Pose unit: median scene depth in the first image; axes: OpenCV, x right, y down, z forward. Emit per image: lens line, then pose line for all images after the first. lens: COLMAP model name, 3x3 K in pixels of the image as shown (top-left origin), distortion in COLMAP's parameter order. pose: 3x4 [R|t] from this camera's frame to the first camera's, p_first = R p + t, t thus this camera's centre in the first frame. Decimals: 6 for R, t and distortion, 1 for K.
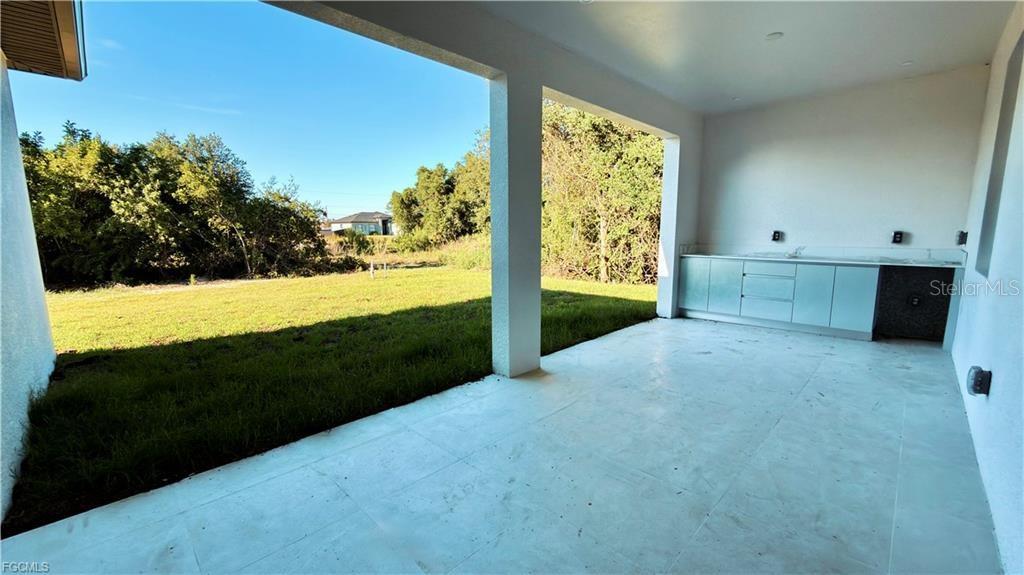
lens RADIAL K [[411.0, 0, 512.0], [0, 411.0, 287.5], [0, 0, 1]] dist [0.000434, 0.000107]
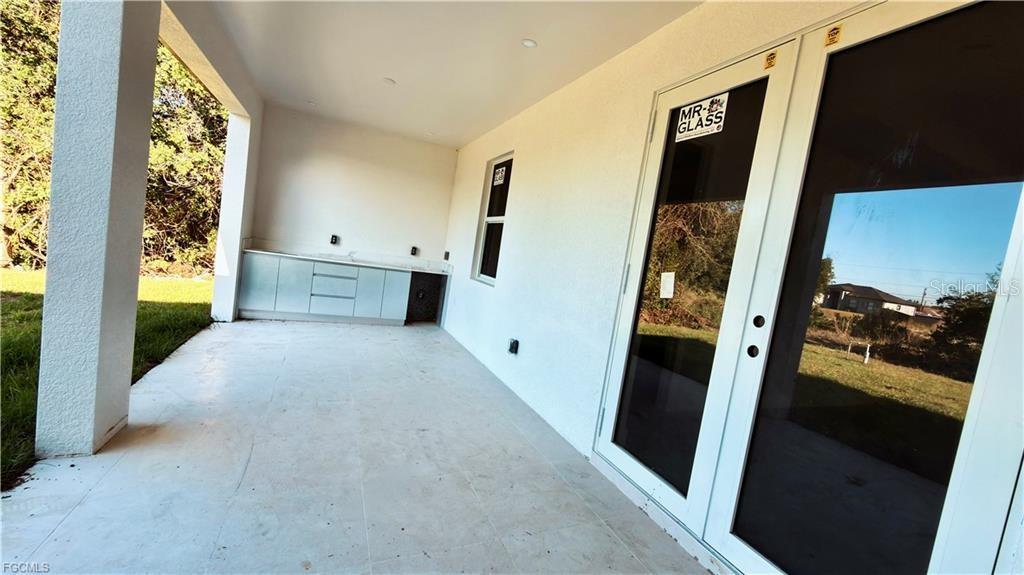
lens RADIAL K [[411.0, 0, 512.0], [0, 411.0, 287.5], [0, 0, 1]] dist [0.000434, 0.000107]
pose [[0.356293, -0.019846, 0.934163, -0.278834], [-0.016643, 0.999481, 0.027581, -0.041387], [-0.934226, -0.025374, 0.355778, 0.177911]]
